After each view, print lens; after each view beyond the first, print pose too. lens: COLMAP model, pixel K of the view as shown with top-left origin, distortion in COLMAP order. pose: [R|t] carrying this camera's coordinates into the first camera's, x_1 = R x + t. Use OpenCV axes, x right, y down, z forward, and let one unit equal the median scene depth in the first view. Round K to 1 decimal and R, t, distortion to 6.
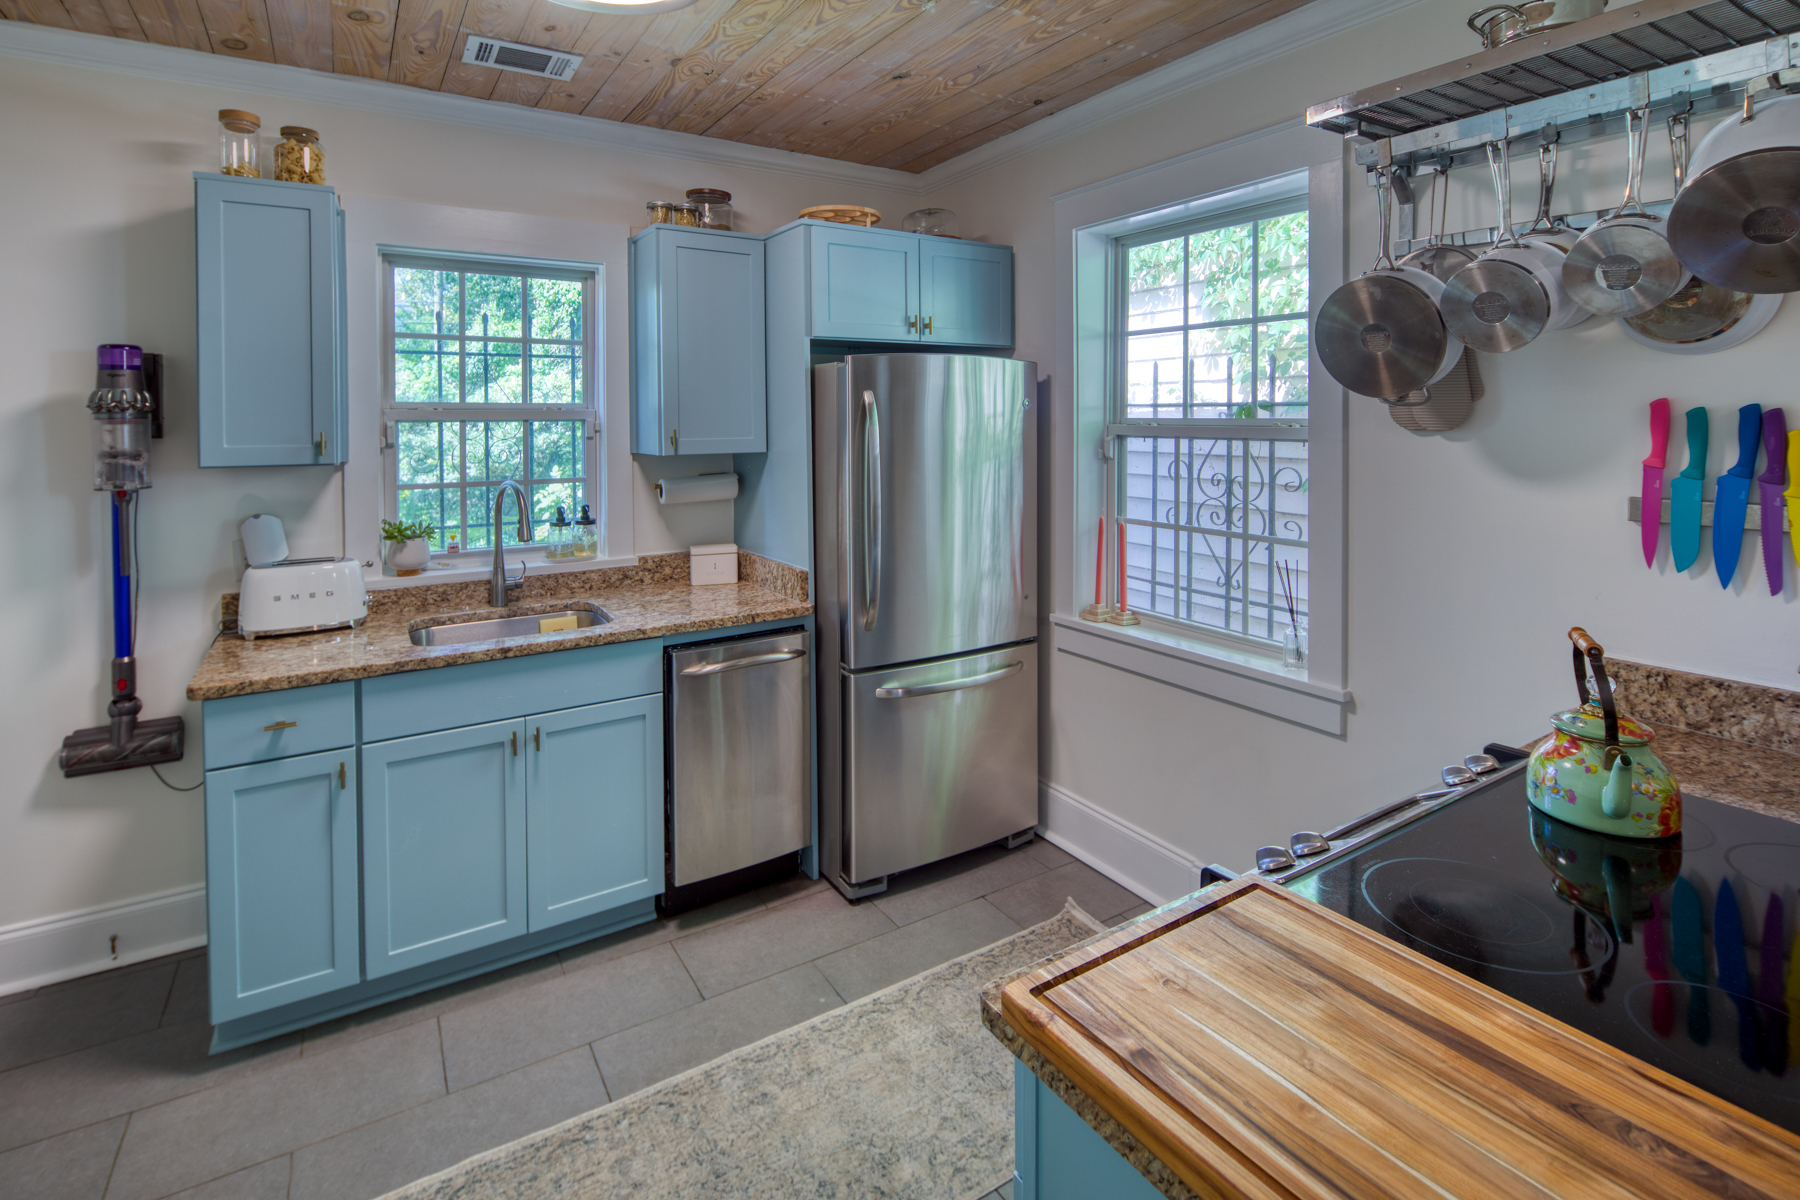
lens RADIAL K [[875.5, 0, 894.1], [0, 875.5, 425.9], [0, 0, 1]] dist [0.003865, -0.003080]
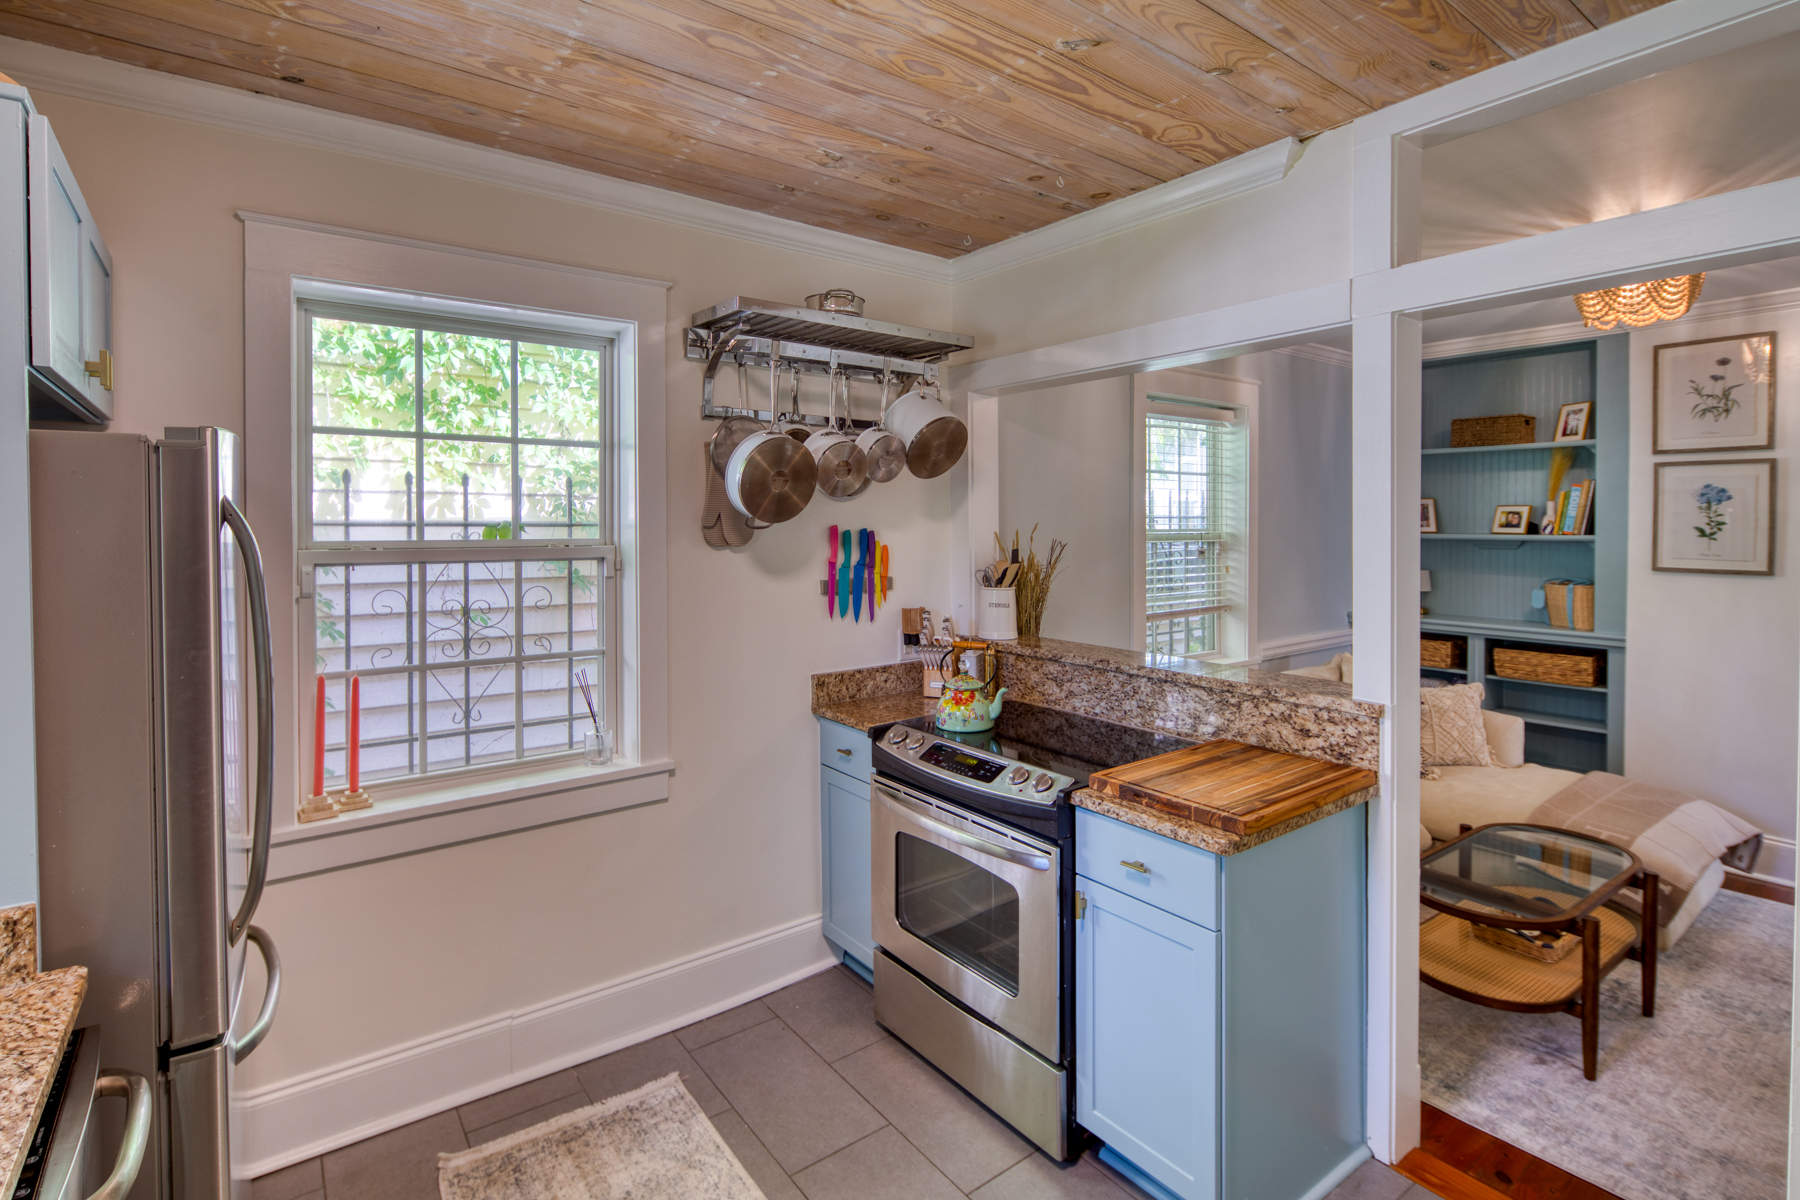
lens RADIAL K [[875.5, 0, 889.6], [0, 875.5, 536.4], [0, 0, 1]] dist [0.003865, -0.003080]
pose [[-0.085453, -0.009457, 0.996297, -0.556443], [0.013449, 0.999853, 0.010644, -0.015343], [-0.996251, 0.014309, -0.085314, 0.603022]]
